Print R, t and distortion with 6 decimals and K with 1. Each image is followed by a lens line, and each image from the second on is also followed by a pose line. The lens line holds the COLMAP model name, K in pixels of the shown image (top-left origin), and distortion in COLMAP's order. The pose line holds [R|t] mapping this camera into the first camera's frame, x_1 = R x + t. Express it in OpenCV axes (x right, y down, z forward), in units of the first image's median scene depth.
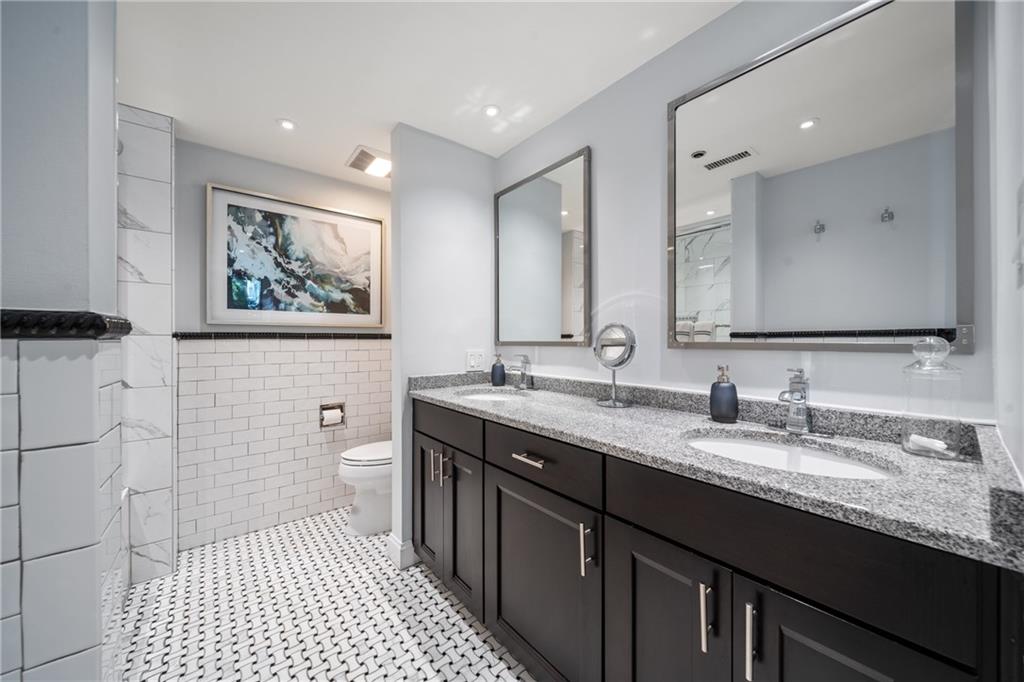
lens RADIAL K [[358.4, 0, 508.3], [0, 358.4, 340.2], [0, 0, 1]] dist [-0.000703, -0.000657]
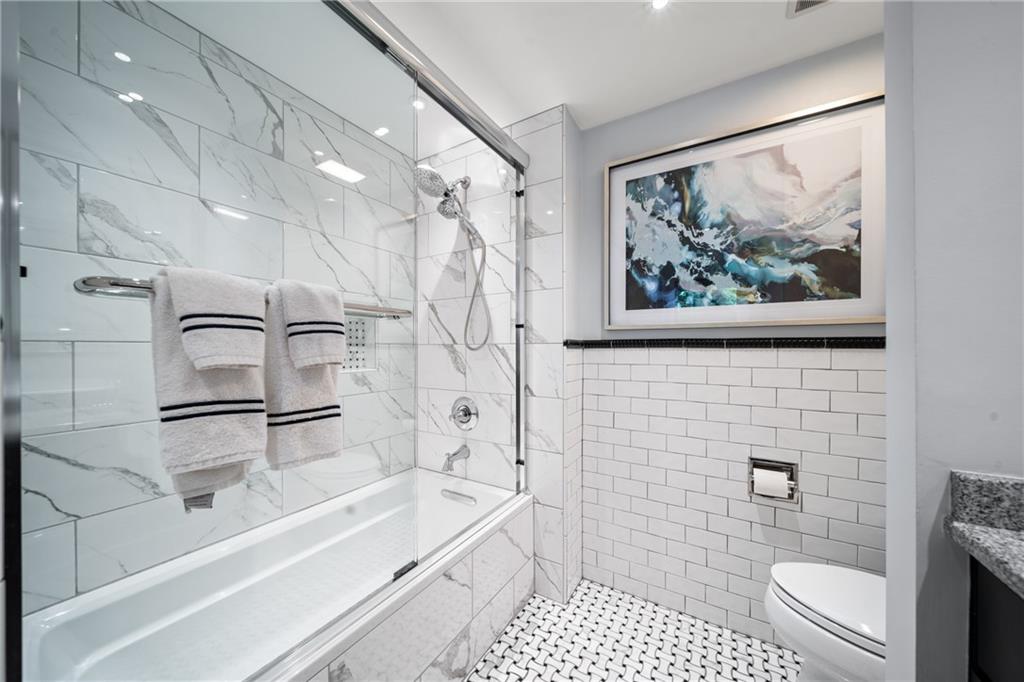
lens RADIAL K [[361.8, 0, 507.5], [0, 361.8, 347.0], [0, 0, 1]] dist [0.000676, -0.000117]
pose [[0.330919, 0.000816, -0.943659, -0.090062], [-0.003701, 0.999993, -0.000433, -0.002744], [0.943652, 0.003636, 0.330919, 0.437610]]
